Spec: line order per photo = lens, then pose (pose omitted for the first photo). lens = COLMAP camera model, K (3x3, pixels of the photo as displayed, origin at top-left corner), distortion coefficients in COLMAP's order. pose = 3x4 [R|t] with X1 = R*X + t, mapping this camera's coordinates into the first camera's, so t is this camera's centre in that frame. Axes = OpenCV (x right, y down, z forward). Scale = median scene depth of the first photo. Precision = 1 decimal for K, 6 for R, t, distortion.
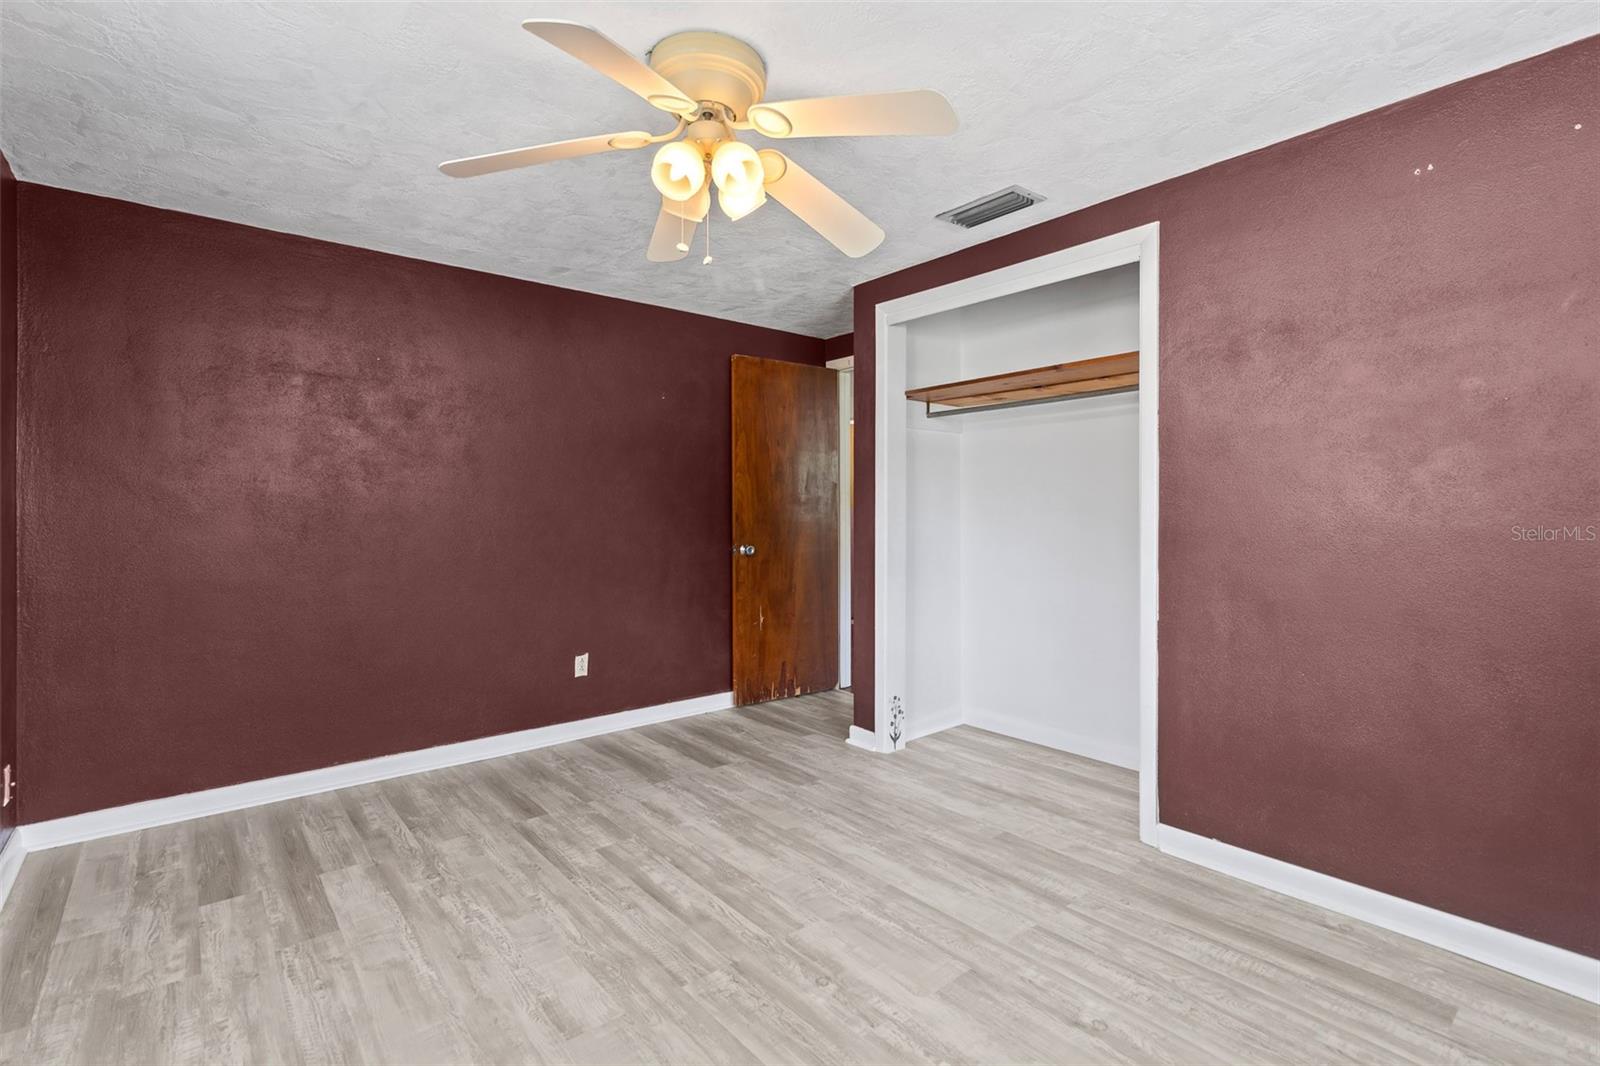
lens RADIAL K [[755.5, 0, 812.0], [0, 755.5, 512.0], [0, 0, 1]] dist [0.001885, -0.001555]
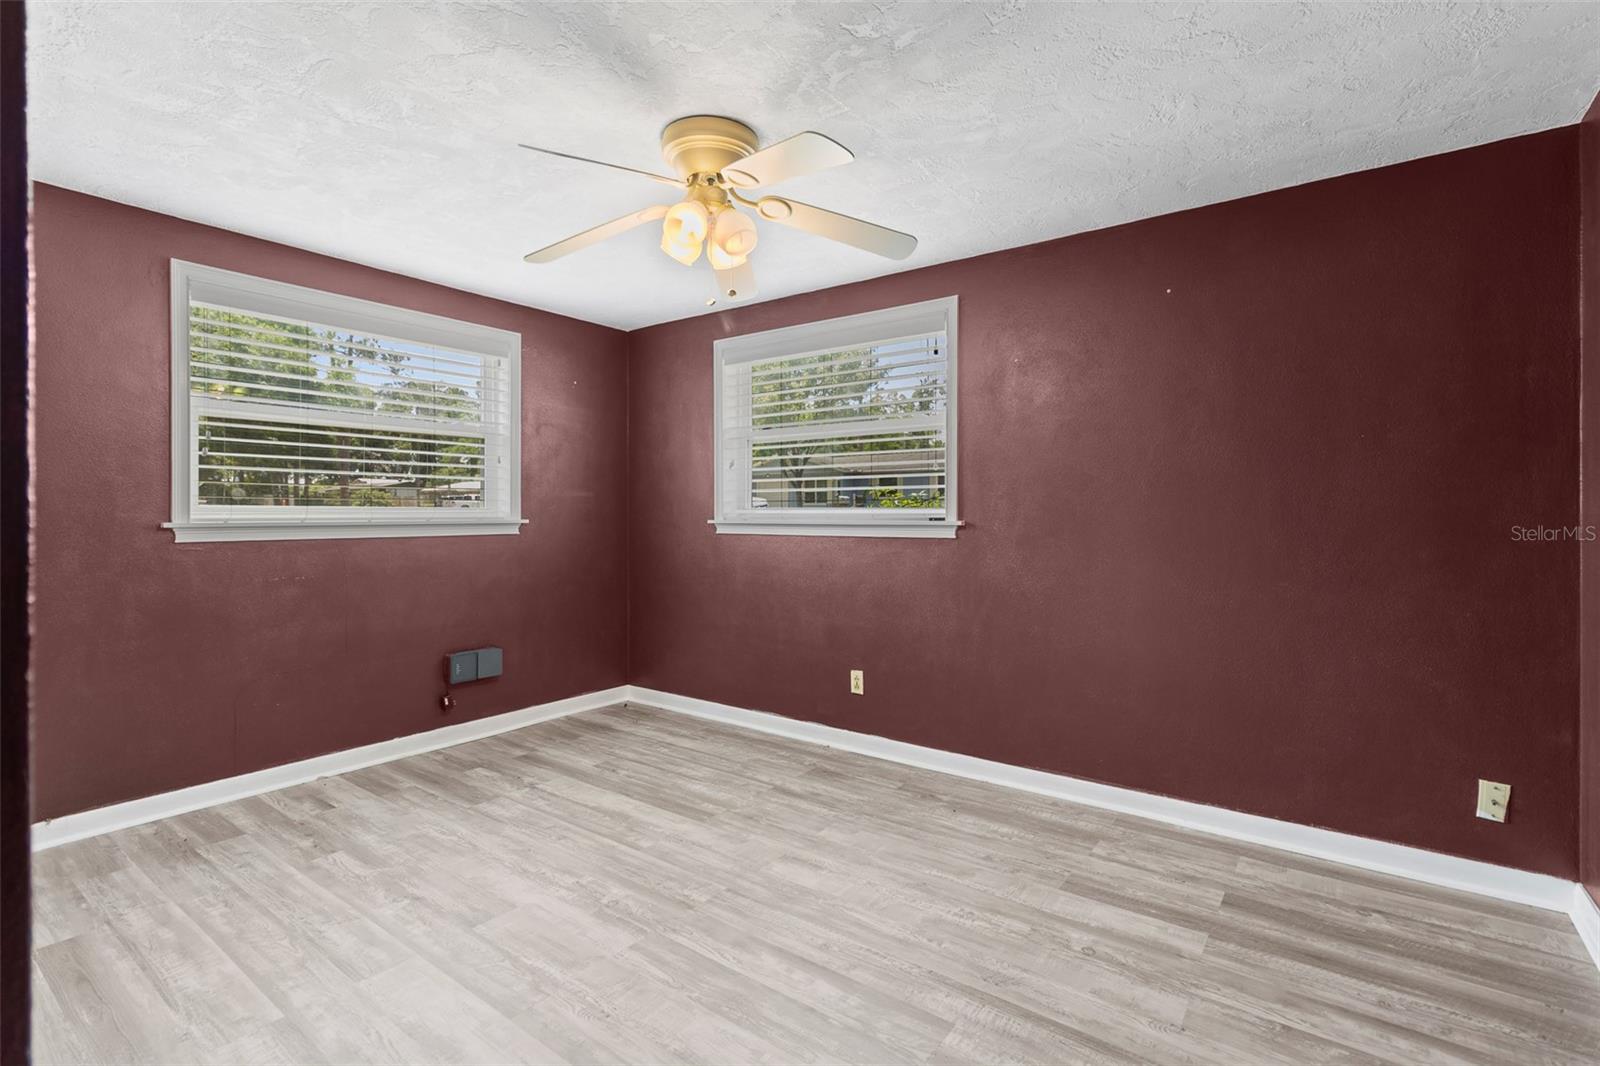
lens RADIAL K [[755.5, 0, 812.0], [0, 755.5, 512.0], [0, 0, 1]] dist [0.001885, -0.001555]
pose [[-0.973307, -0.000401, -0.229508, -0.016247], [-0.000177, 0.999999, -0.000995, -0.000800], [0.229509, -0.000928, -0.973306, 1.939663]]
